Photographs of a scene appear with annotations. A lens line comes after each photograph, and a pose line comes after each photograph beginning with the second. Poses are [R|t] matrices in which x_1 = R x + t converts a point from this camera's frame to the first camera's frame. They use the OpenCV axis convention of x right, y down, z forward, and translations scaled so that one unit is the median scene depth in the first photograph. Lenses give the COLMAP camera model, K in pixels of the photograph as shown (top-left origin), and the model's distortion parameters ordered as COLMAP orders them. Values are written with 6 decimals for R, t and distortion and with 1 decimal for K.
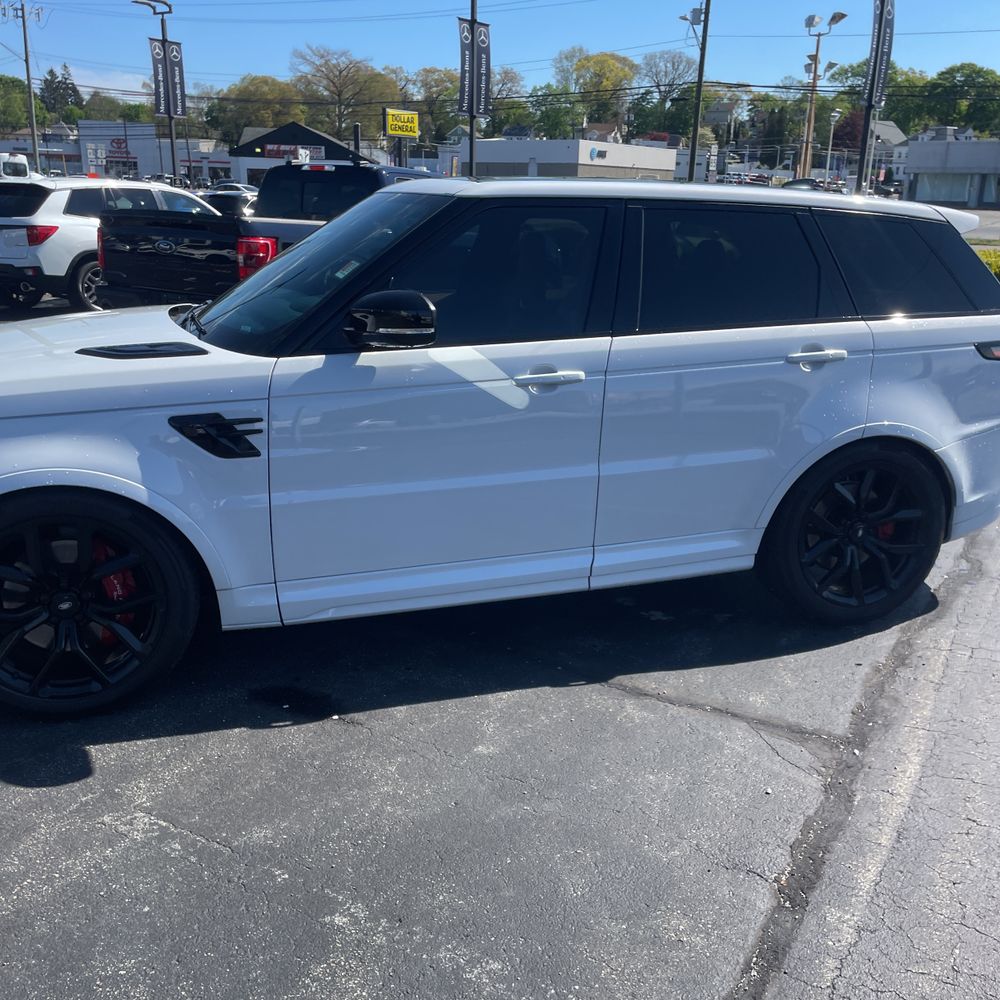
lens RADIAL K [[1011.7, 0, 517.5], [0, 1011.7, 511.0], [0, 0, 1]] dist [0.044529, 0.000000]
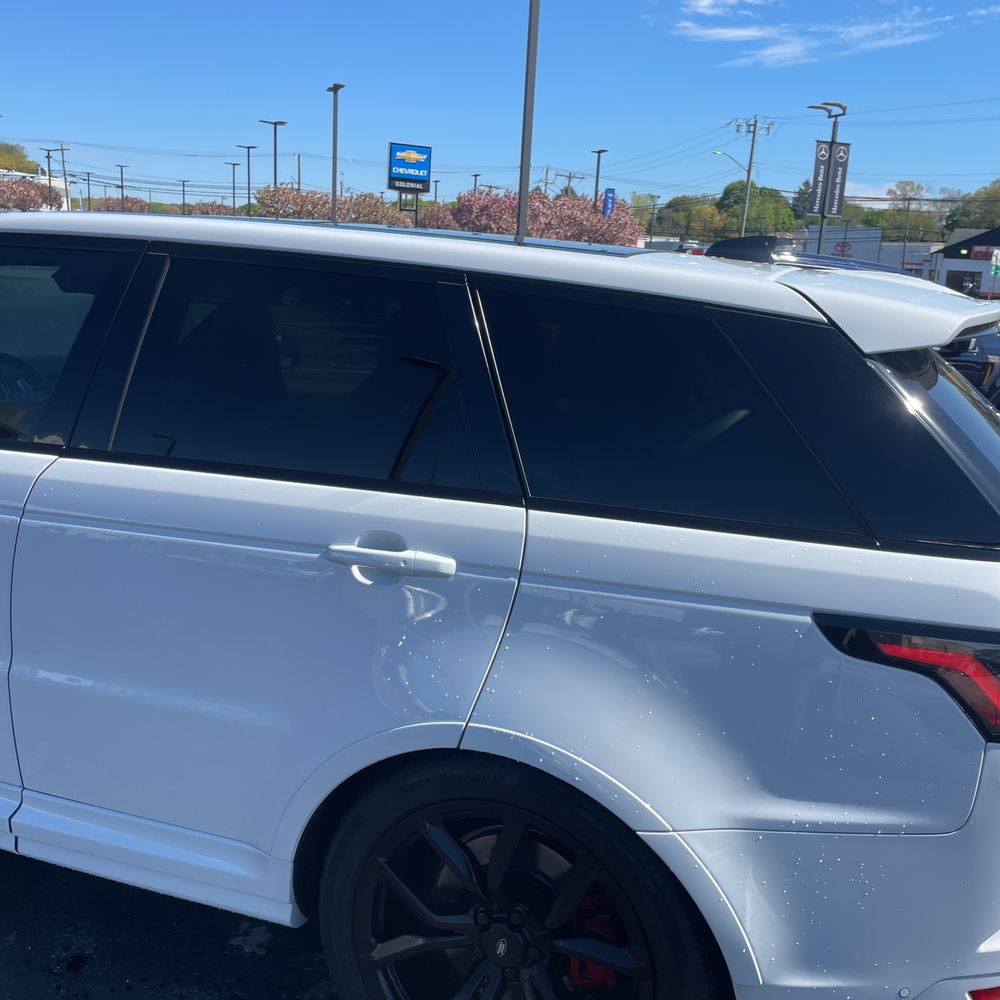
lens RADIAL K [[1011.7, 0, 473.2], [0, 1011.7, 507.6], [0, 0, 1]] dist [0.044529, 0.000000]
pose [[0.768636, 0.168848, -0.617000, 0.168989], [-0.226575, 0.973866, -0.015750, -0.047996], [0.598216, 0.151903, 0.786805, 0.170897]]
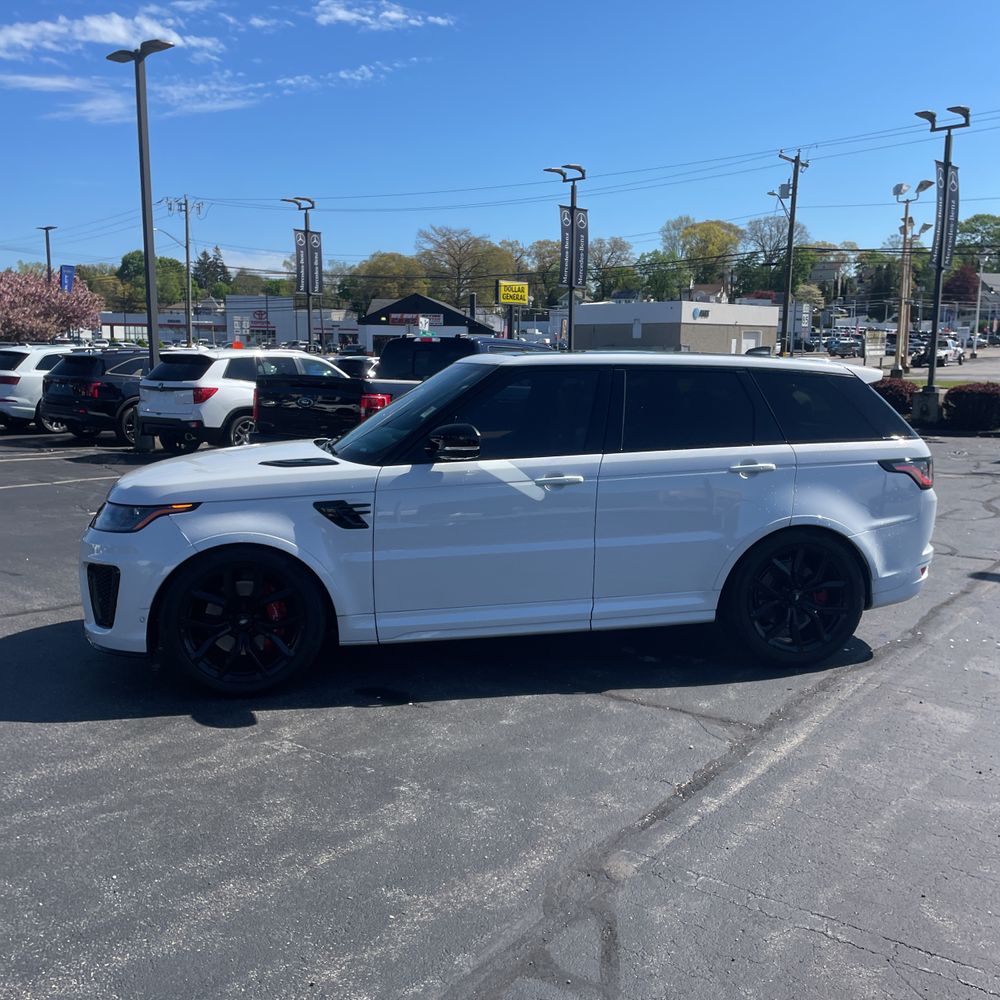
lens RADIAL K [[1011.7, 0, 500.2], [0, 1011.7, 504.5], [0, 0, 1]] dist [0.044529, 0.000000]
pose [[0.992179, 0.000065, -0.124821, 0.032373], [-0.019079, 0.988327, -0.151147, 0.032270], [0.123354, 0.152346, 0.980599, -0.115304]]
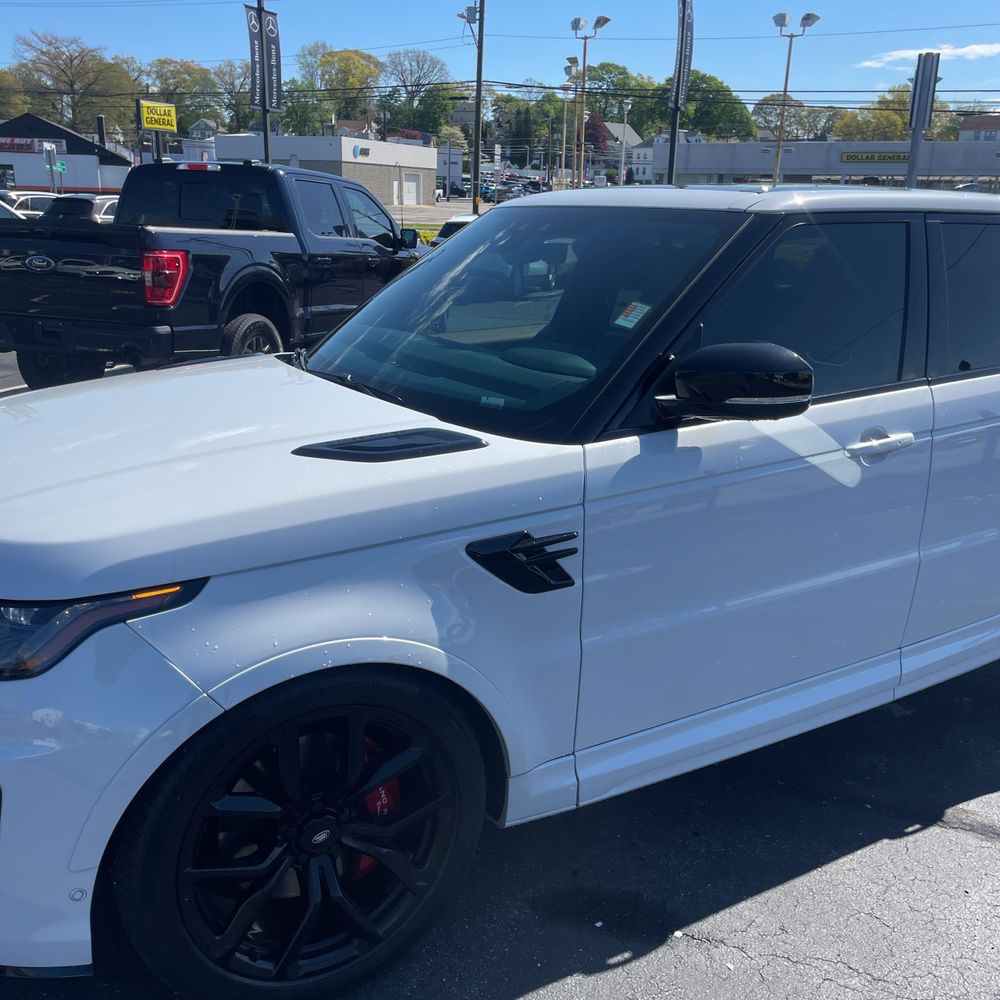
lens RADIAL K [[1011.7, 0, 498.8], [0, 1011.7, 508.1], [0, 0, 1]] dist [0.044529, 0.000000]
pose [[0.976377, -0.066682, 0.205529, -0.102242], [0.066792, 0.997746, 0.006412, -0.026532], [-0.205493, 0.007467, 0.978630, 0.073686]]
